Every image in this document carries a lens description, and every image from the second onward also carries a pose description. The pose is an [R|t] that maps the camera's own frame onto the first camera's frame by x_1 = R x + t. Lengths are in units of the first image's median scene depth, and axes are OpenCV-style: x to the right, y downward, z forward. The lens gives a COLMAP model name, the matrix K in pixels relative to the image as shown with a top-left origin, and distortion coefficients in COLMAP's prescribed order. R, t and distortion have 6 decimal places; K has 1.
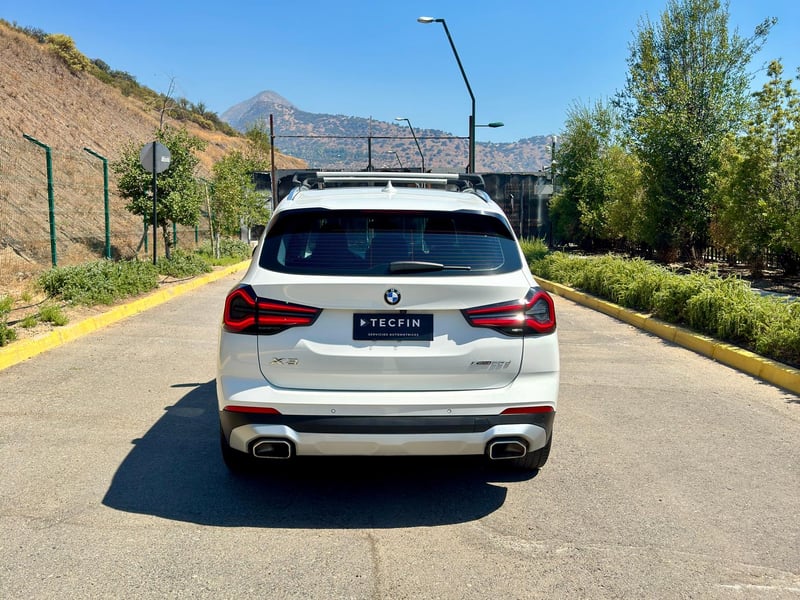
lens RADIAL K [[739.7, 0, 400.0], [0, 739.7, 300.0], [0, 0, 1]] dist [0.131553, -0.237424]
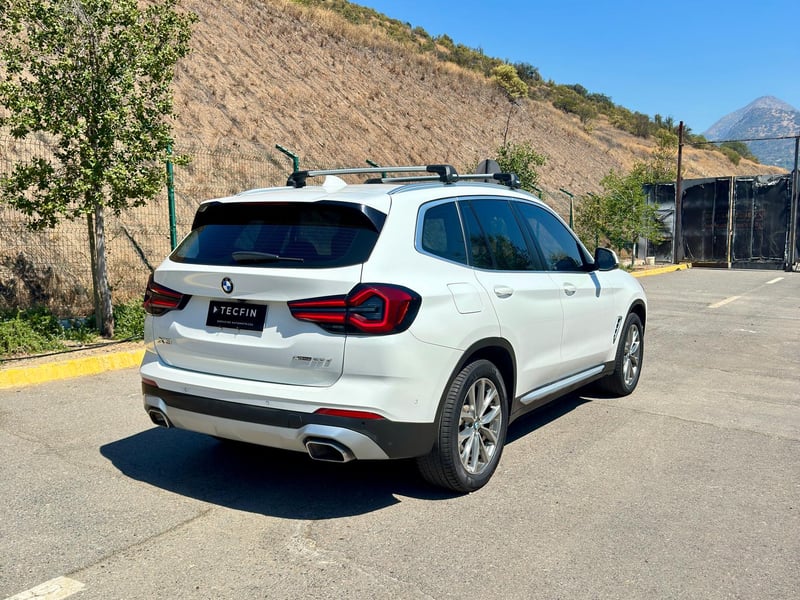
lens RADIAL K [[739.9, 0, 401.7], [0, 739.9, 329.8], [0, 0, 1]] dist [0.132804, -0.268506]
pose [[0.827524, 0.068453, -0.557242, 0.750542], [-0.059994, 0.997638, 0.033460, 0.007712], [0.558216, 0.005742, 0.829676, 0.267160]]
